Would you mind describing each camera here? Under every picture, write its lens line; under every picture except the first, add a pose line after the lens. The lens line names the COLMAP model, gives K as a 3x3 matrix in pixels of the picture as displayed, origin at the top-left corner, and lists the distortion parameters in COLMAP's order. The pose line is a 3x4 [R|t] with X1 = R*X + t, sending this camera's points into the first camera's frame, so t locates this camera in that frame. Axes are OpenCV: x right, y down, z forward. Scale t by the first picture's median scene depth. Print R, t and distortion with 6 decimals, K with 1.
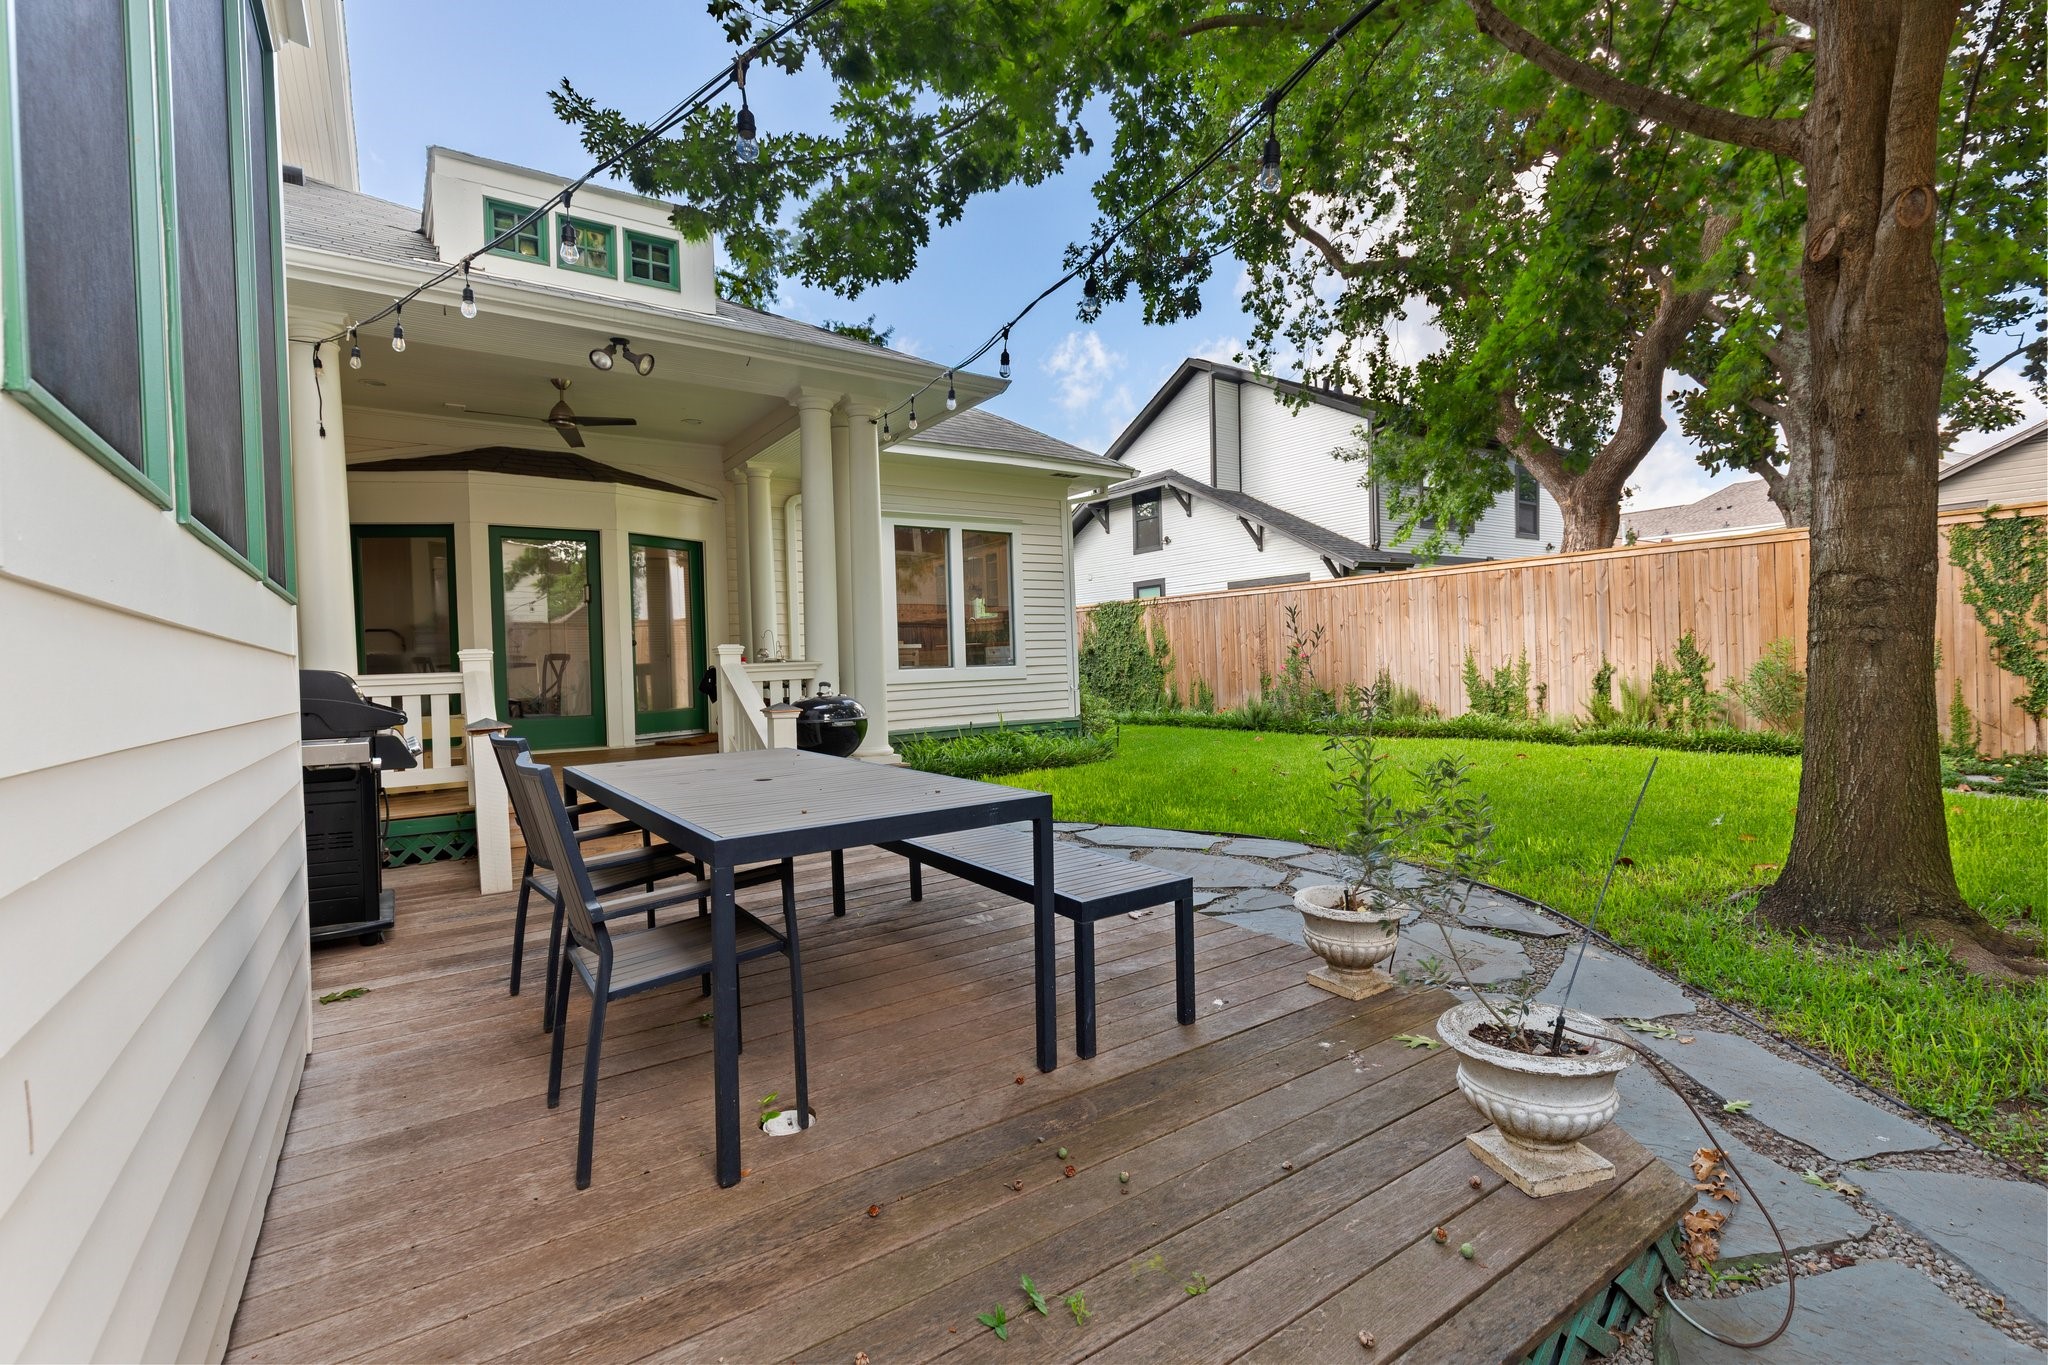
lens RADIAL K [[904.7, 0, 1028.5], [0, 904.7, 666.0], [0, 0, 1]] dist [0.000688, -0.000026]
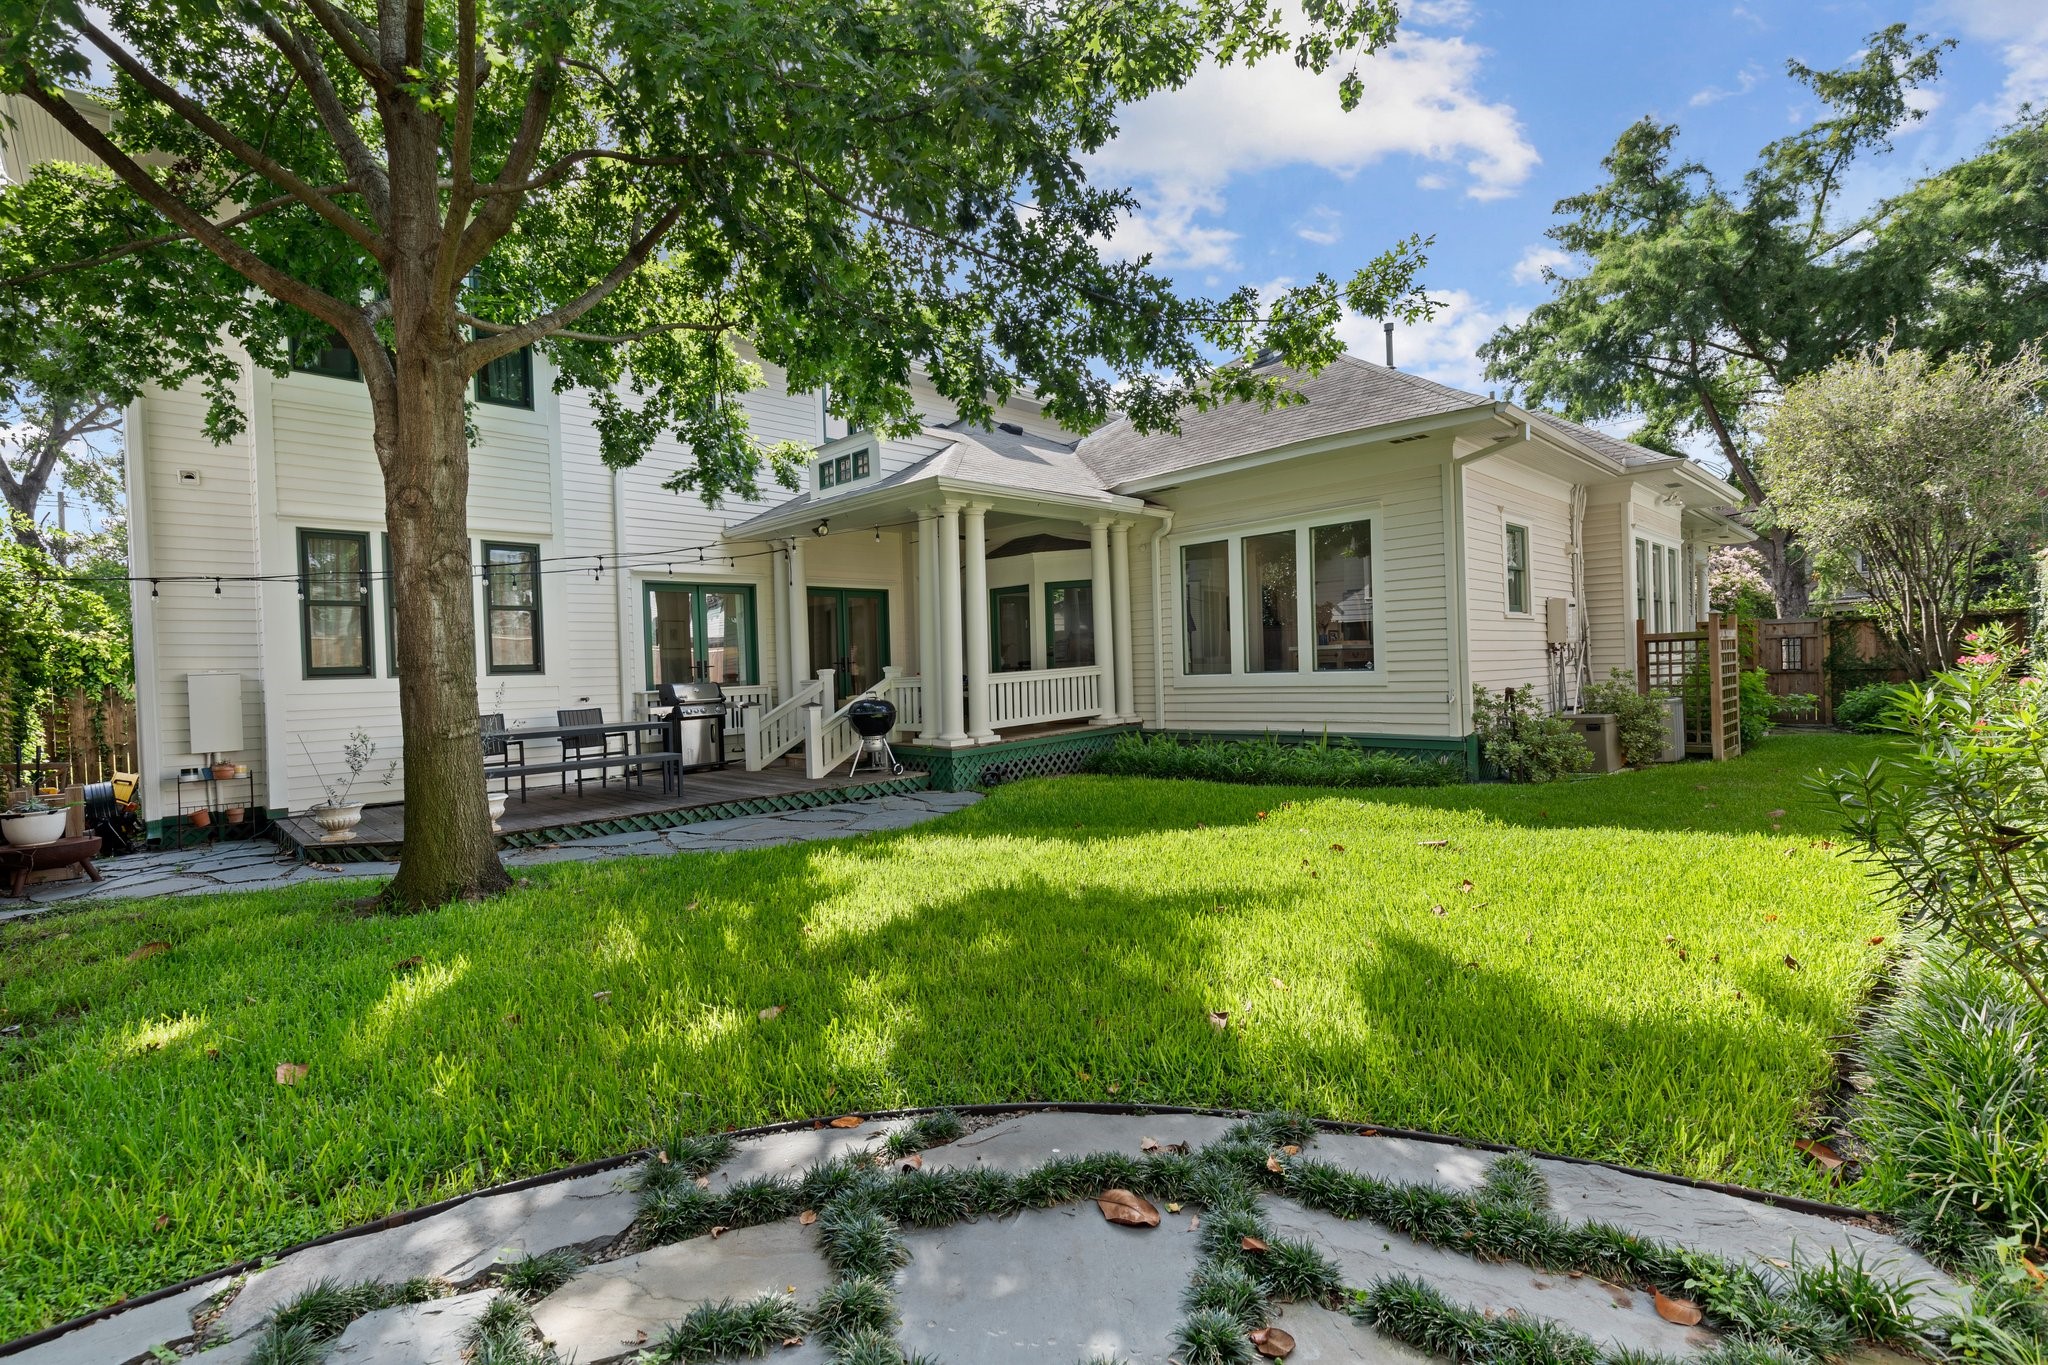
lens RADIAL K [[904.7, 0, 1028.5], [0, 904.7, 666.0], [0, 0, 1]] dist [0.000688, -0.000026]
pose [[0.184450, 0.026590, -0.982482, 0.791923], [0.021196, 0.999294, 0.031024, -0.039552], [0.982613, -0.026547, 0.183757, 0.513833]]
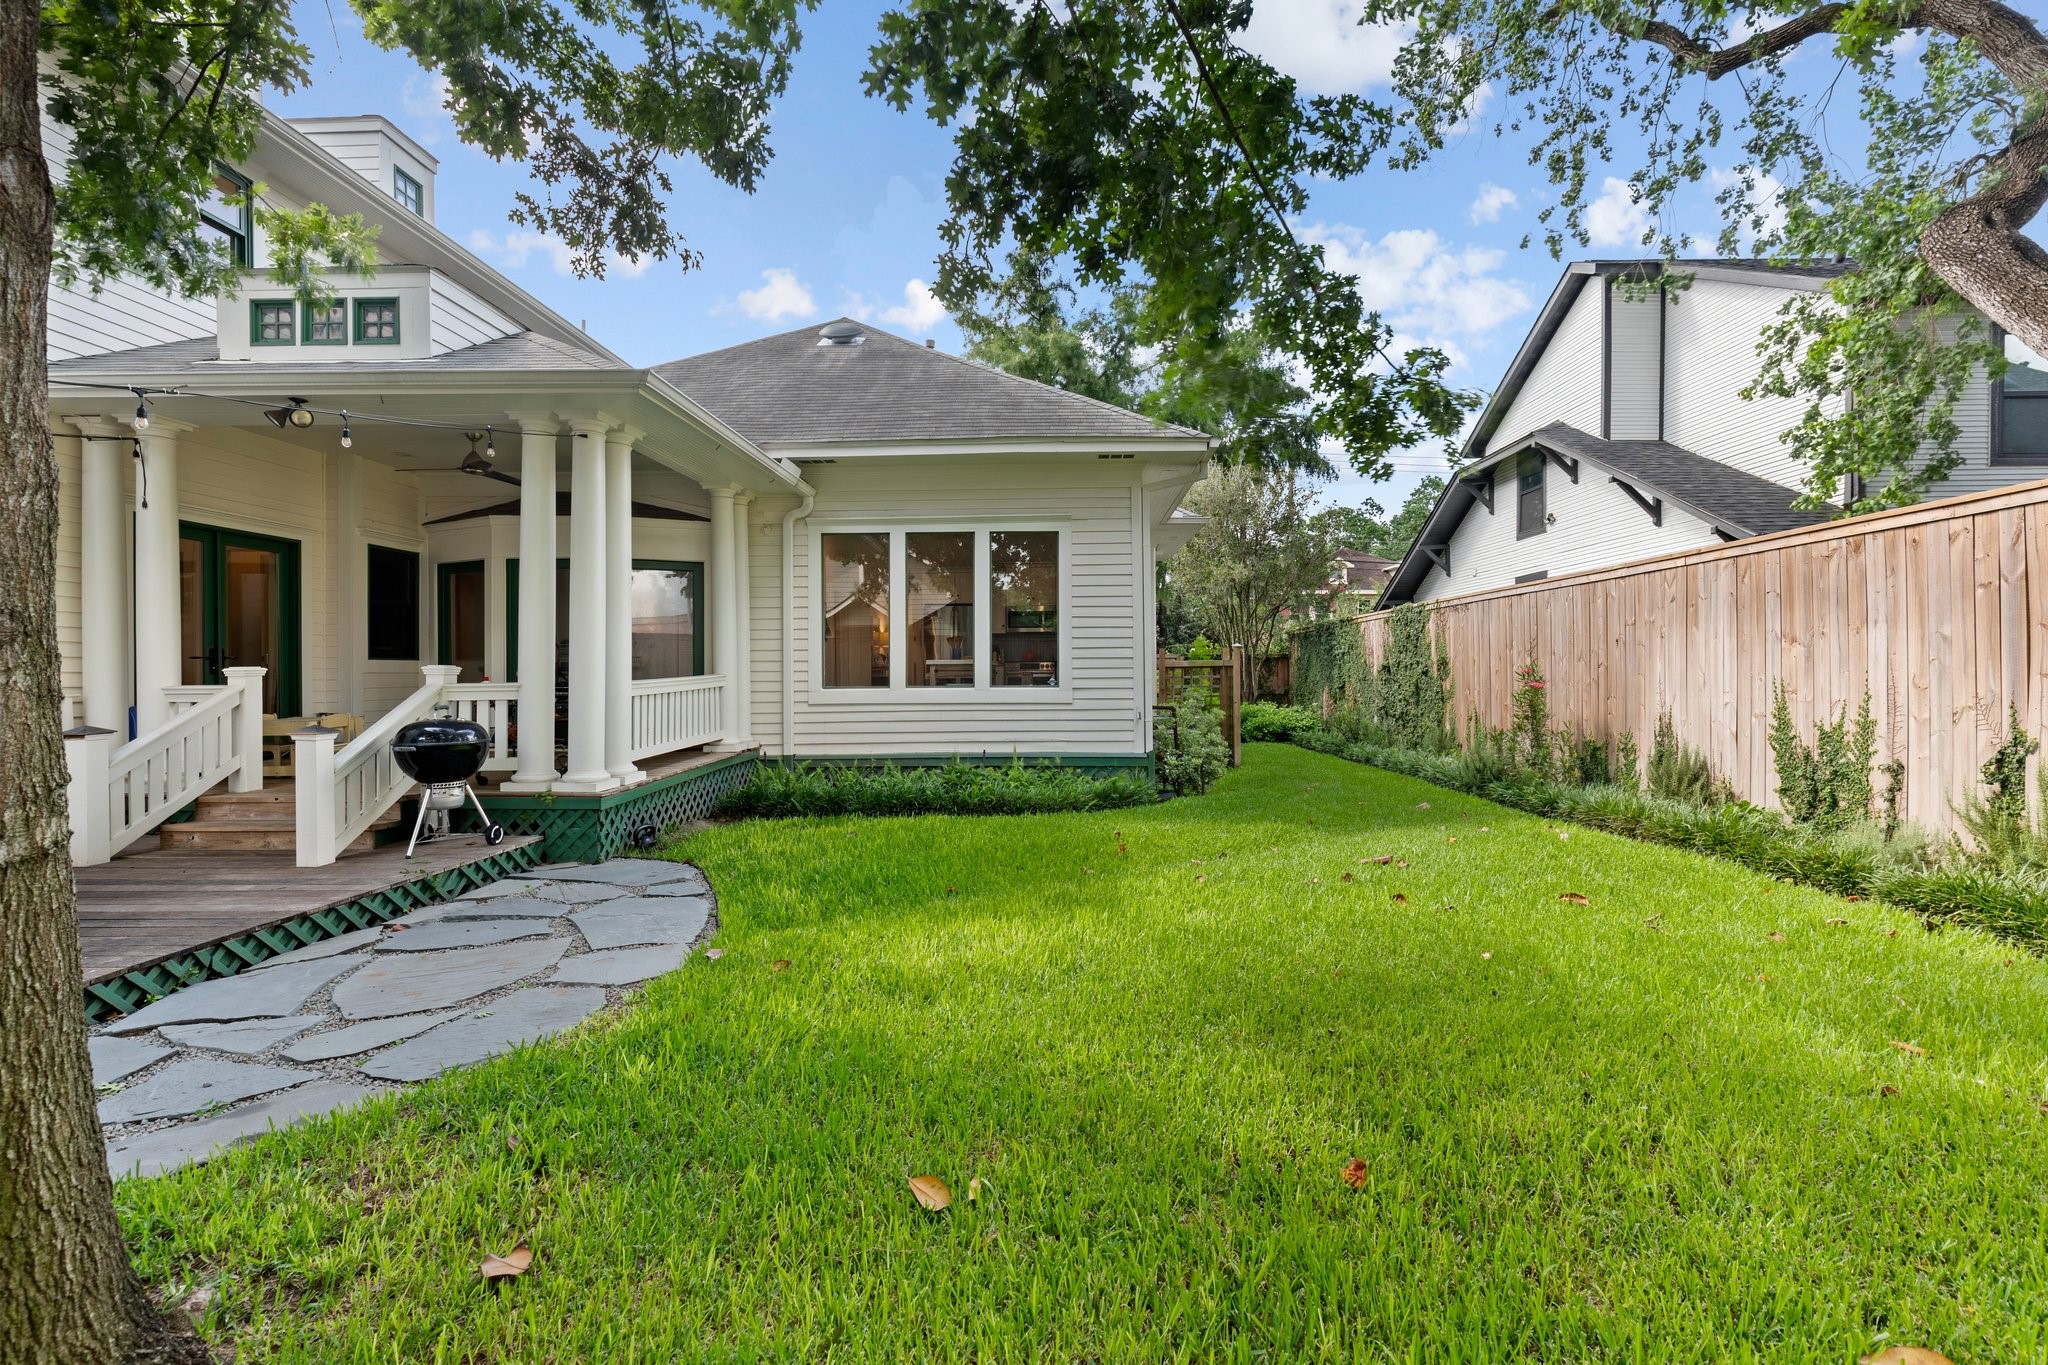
lens RADIAL K [[904.7, 0, 1028.5], [0, 904.7, 666.0], [0, 0, 1]] dist [0.000688, -0.000026]
pose [[0.805456, 0.022569, -0.592225, 0.467718], [-0.024709, 0.999685, 0.004491, -0.023647], [0.592140, 0.011016, 0.805760, 0.301167]]
